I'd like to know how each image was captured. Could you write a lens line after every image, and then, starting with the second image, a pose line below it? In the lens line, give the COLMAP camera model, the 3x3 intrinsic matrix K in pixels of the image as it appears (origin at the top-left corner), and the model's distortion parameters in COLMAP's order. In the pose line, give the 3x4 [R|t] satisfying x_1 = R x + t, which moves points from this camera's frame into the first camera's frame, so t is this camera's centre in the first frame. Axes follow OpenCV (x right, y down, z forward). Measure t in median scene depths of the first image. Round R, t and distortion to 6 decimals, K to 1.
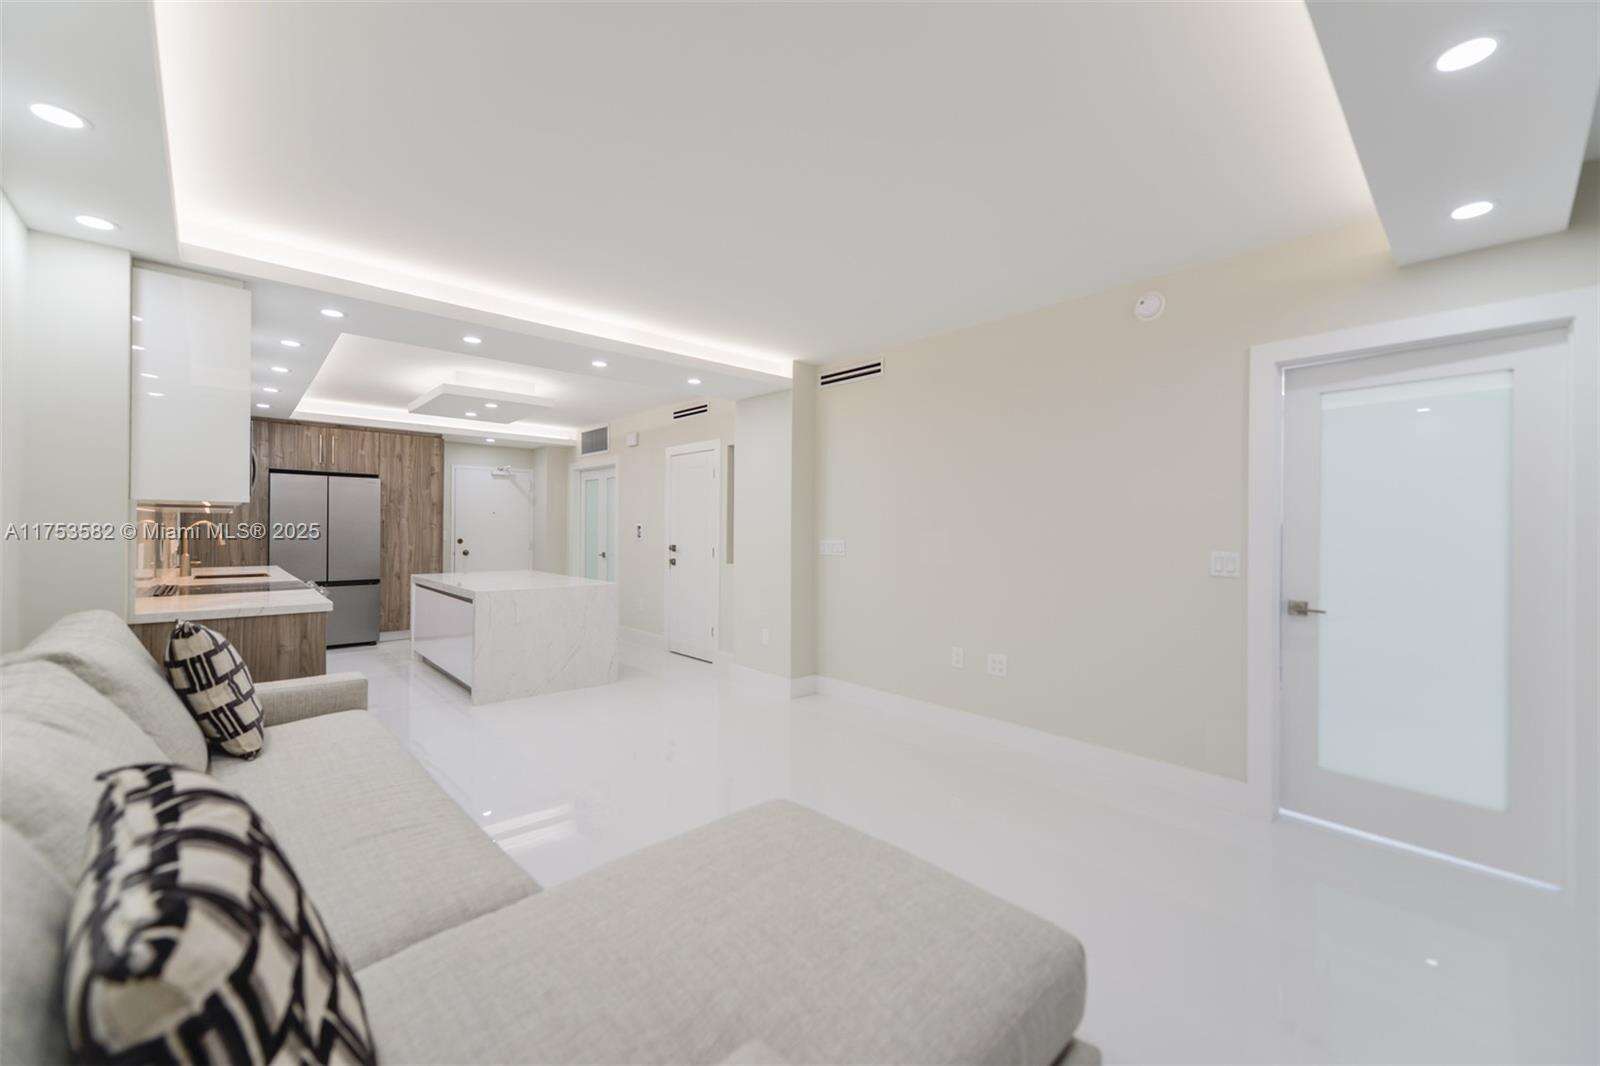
lens RADIAL K [[622.6, 0, 798.9], [0, 622.6, 526.7], [0, 0, 1]] dist [-0.002049, -0.001436]
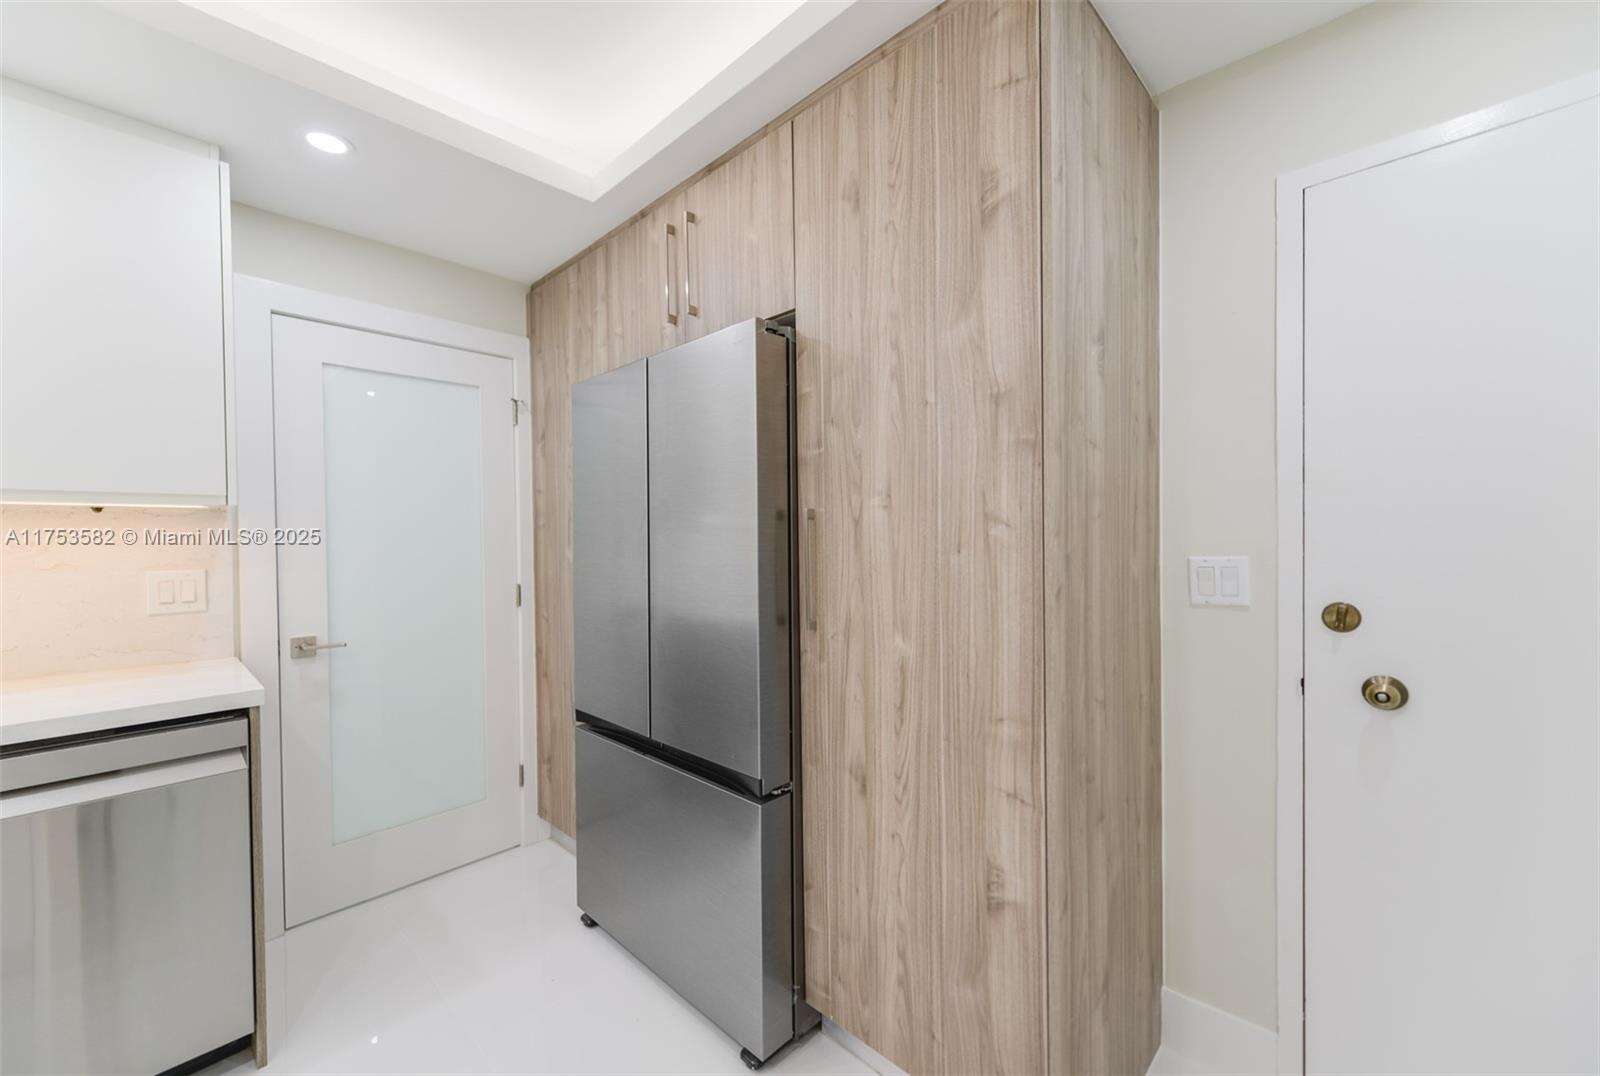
lens RADIAL K [[622.6, 0, 795.0], [0, 622.6, 547.0], [0, 0, 1]] dist [-0.002049, -0.001436]
pose [[0.032067, 0.011526, -0.999419, -0.428760], [0.012388, 0.999852, 0.011929, 0.000210], [0.999409, -0.012763, 0.031919, 0.949216]]
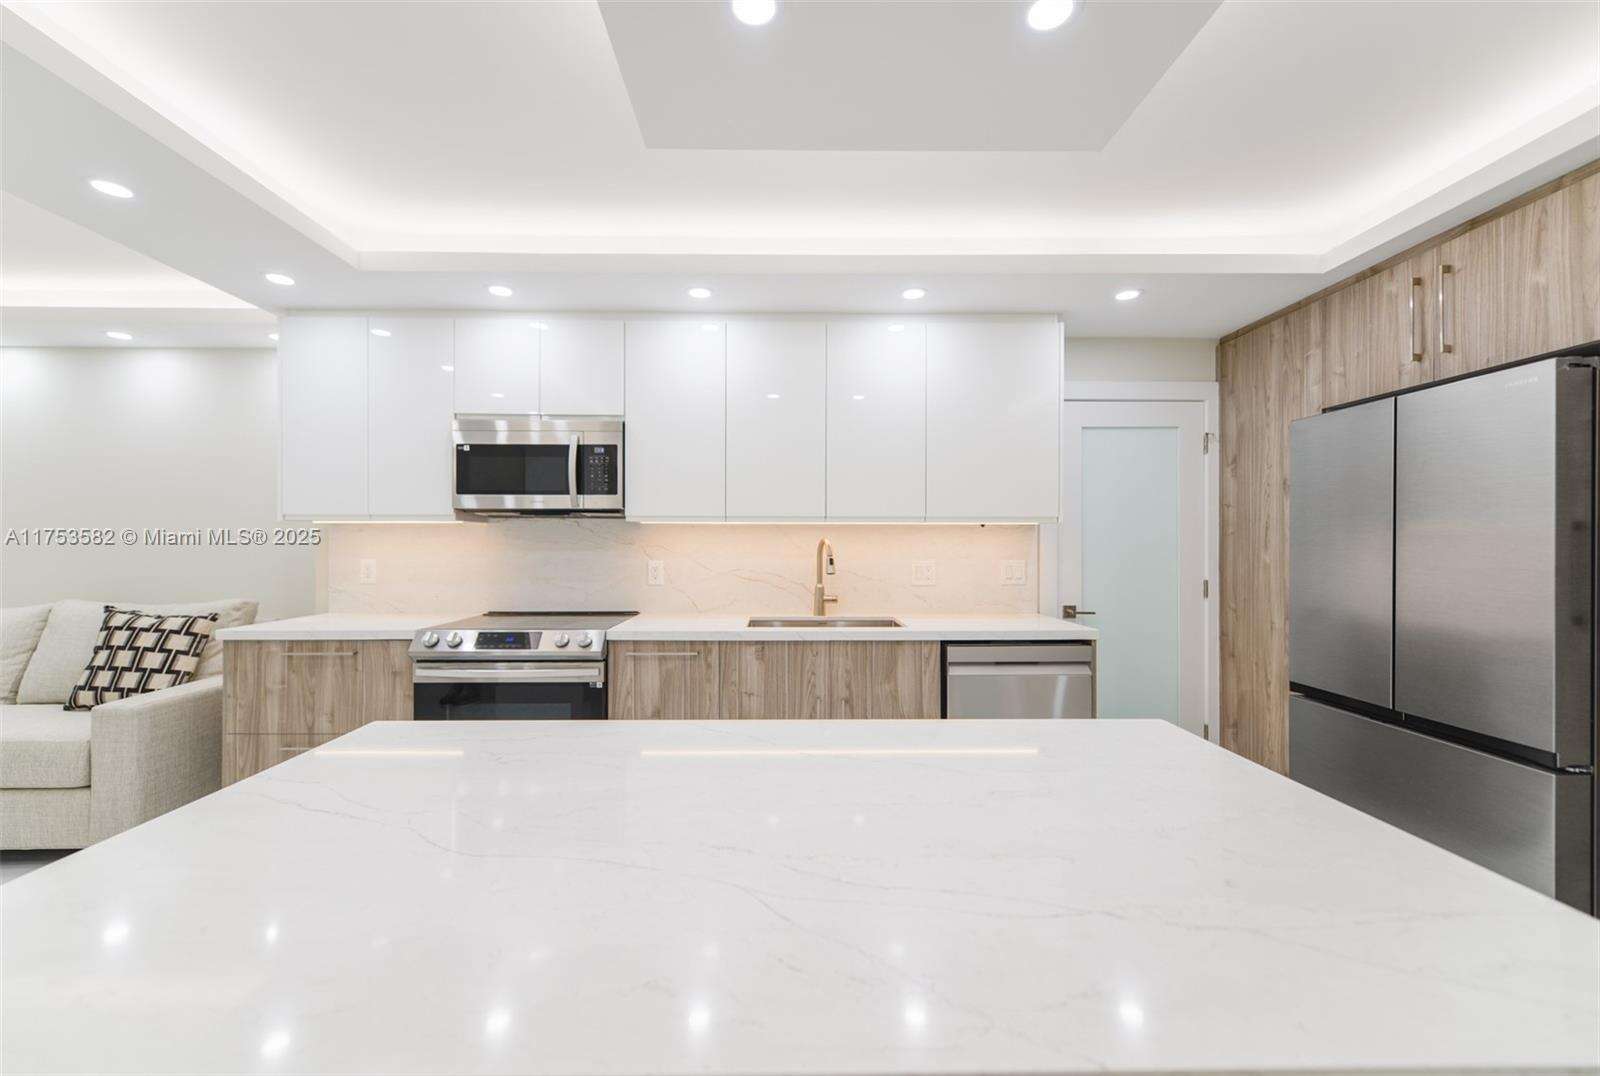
lens RADIAL K [[622.6, 0, 795.3], [0, 622.6, 546.3], [0, 0, 1]] dist [-0.002049, -0.001436]
pose [[-0.691865, -0.002130, -0.722023, -0.255835], [-0.002936, 0.999996, -0.000136, 0.000634], [0.722021, 0.002026, -0.691869, 0.895731]]
